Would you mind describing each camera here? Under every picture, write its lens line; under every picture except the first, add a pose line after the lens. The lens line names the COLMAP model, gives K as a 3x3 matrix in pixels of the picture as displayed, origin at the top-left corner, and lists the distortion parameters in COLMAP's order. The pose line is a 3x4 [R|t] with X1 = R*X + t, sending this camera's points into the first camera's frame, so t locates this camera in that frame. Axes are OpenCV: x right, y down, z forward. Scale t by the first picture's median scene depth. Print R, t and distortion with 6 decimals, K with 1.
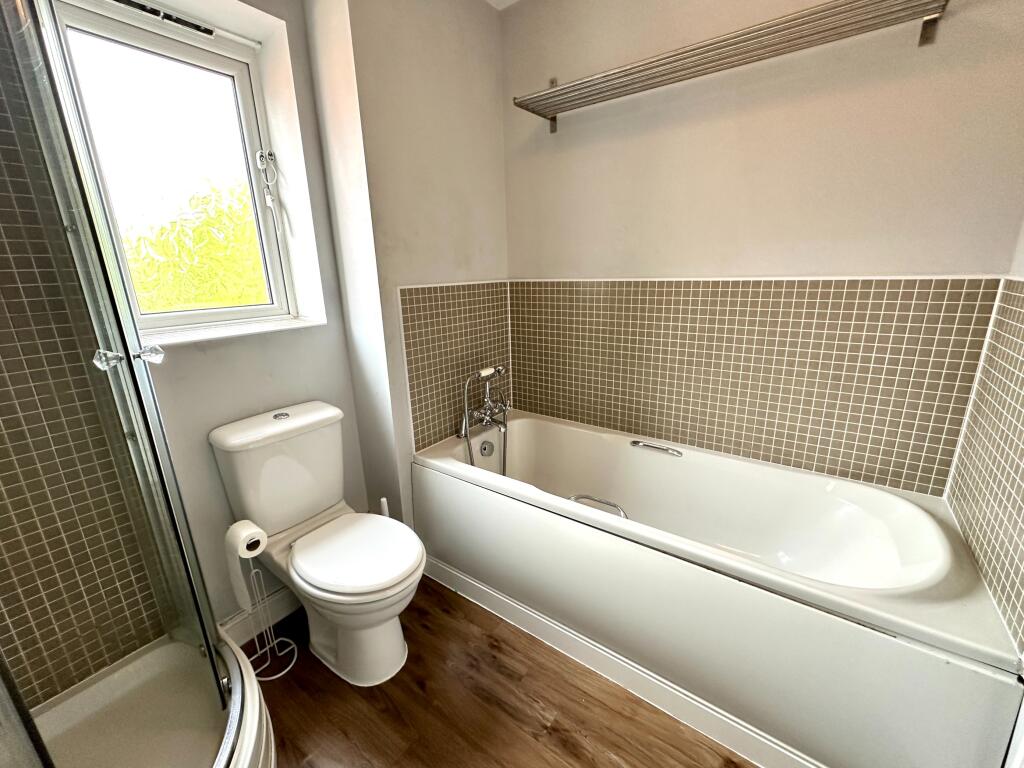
lens RADIAL K [[410.9, 0, 516.1], [0, 410.9, 383.4], [0, 0, 1]] dist [-0.004811, 0.000199]
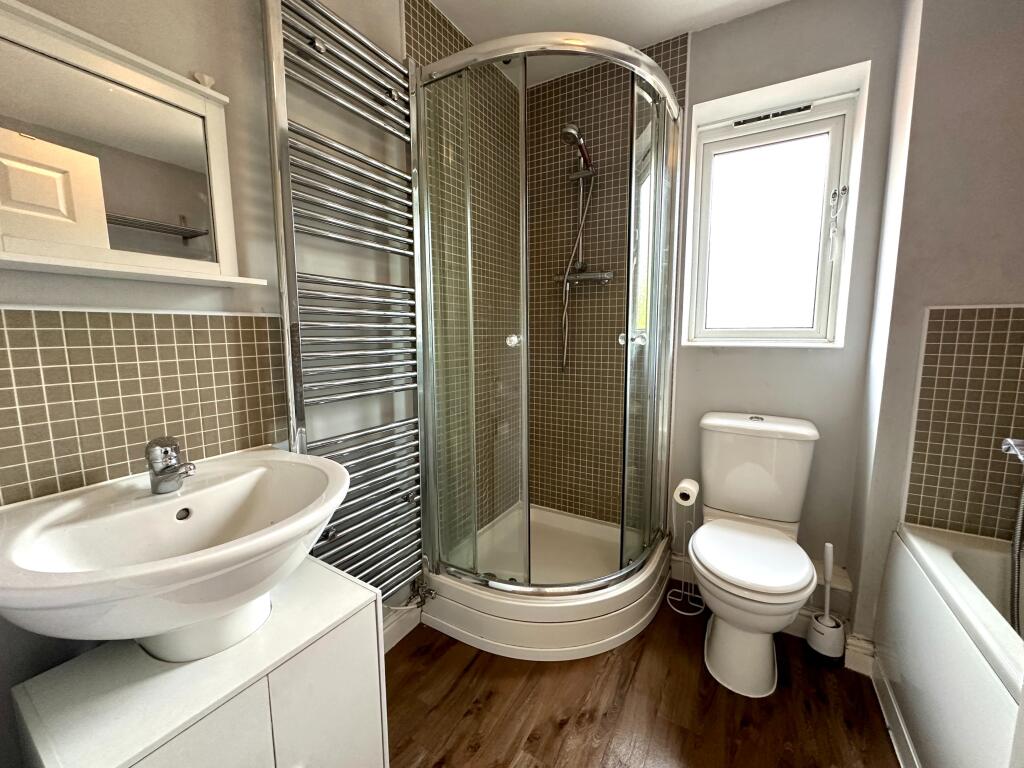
lens RADIAL K [[410.9, 0, 519.0], [0, 410.9, 382.7], [0, 0, 1]] dist [-0.004811, 0.000199]
pose [[0.112973, 0.148465, -0.982443, 0.455942], [-0.260843, 0.958524, 0.114856, 0.024407], [0.958748, 0.243288, 0.147013, 0.165286]]
